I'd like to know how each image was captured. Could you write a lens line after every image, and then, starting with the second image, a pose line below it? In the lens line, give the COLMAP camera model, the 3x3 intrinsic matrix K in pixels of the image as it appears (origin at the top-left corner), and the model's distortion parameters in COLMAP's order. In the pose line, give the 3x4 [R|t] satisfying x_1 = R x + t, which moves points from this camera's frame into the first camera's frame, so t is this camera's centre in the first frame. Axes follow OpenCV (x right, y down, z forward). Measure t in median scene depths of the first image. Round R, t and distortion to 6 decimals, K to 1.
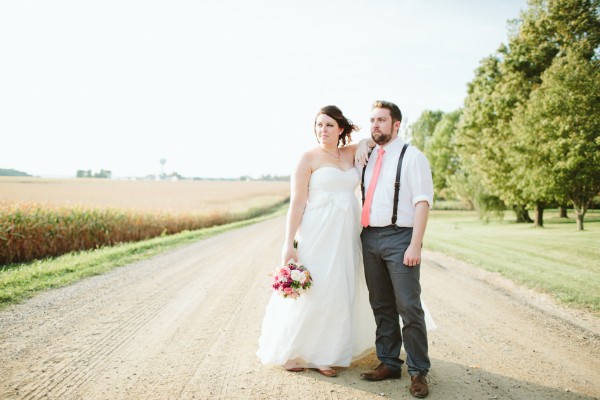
lens RADIAL K [[590.2, 0, 321.3], [0, 590.2, 198.8], [0, 0, 1]] dist [-0.053298, 0.000000]
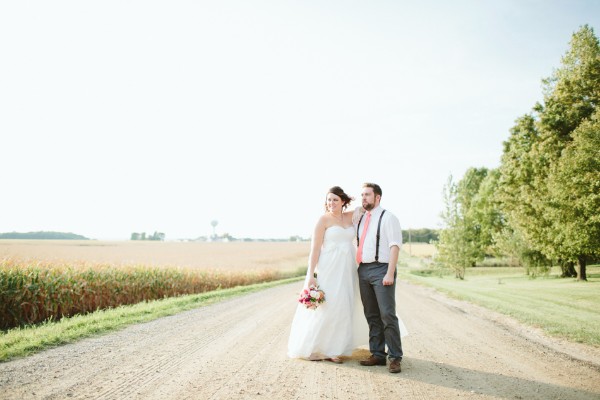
lens RADIAL K [[590.2, 0, 318.4], [0, 590.2, 192.4], [0, 0, 1]] dist [-0.053298, 0.000000]
pose [[0.995937, -0.022807, -0.087116, 0.024435], [0.012985, 0.993658, -0.111694, 0.007712], [0.089111, 0.110109, 0.989917, -0.127862]]
